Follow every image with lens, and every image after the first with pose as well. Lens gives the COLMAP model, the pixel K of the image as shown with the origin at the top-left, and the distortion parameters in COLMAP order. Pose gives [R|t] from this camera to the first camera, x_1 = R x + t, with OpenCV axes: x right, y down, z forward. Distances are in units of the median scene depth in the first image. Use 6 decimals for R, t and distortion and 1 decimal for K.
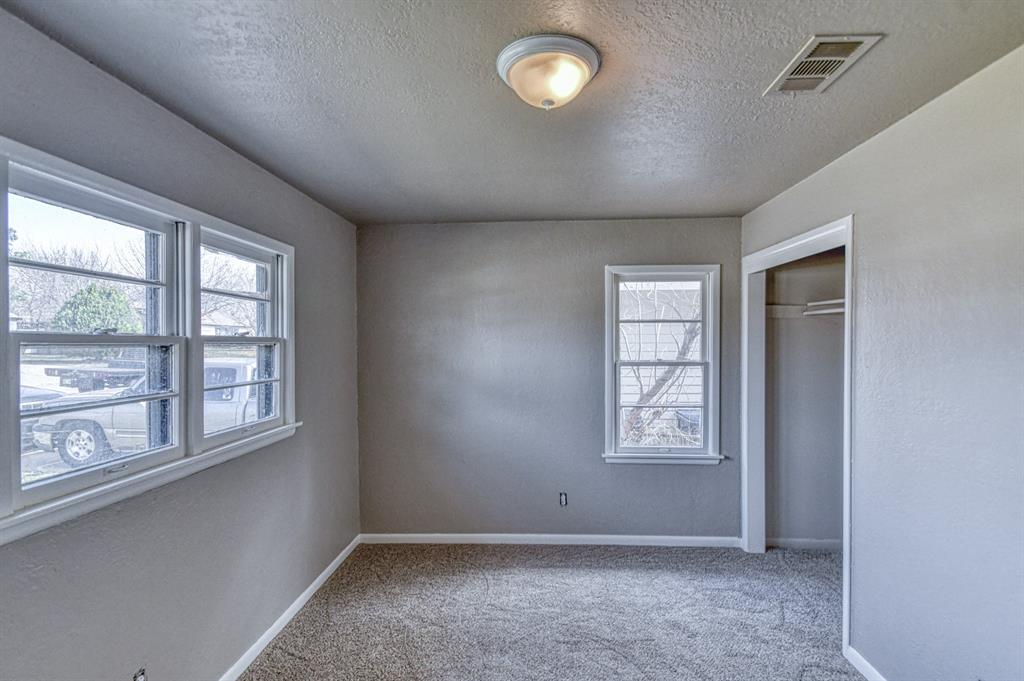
lens RADIAL K [[503.5, 0, 514.9], [0, 503.5, 352.5], [0, 0, 1]] dist [0.031985, -0.023177]
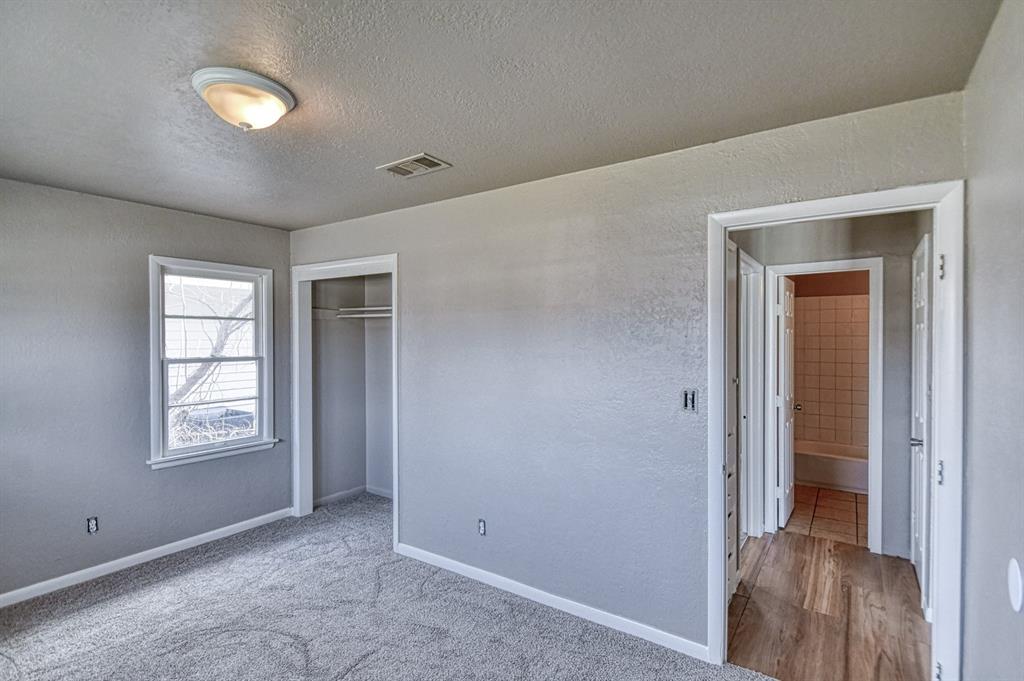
lens RADIAL K [[495.1, 0, 512.0], [0, 495.1, 340.5], [0, 0, 1]] dist [0.000043, -0.000457]
pose [[0.532627, 0.000393, 0.846350, -0.248076], [0.016799, 0.999798, -0.011036, 0.004839], [-0.846184, 0.020096, 0.532512, -0.037436]]
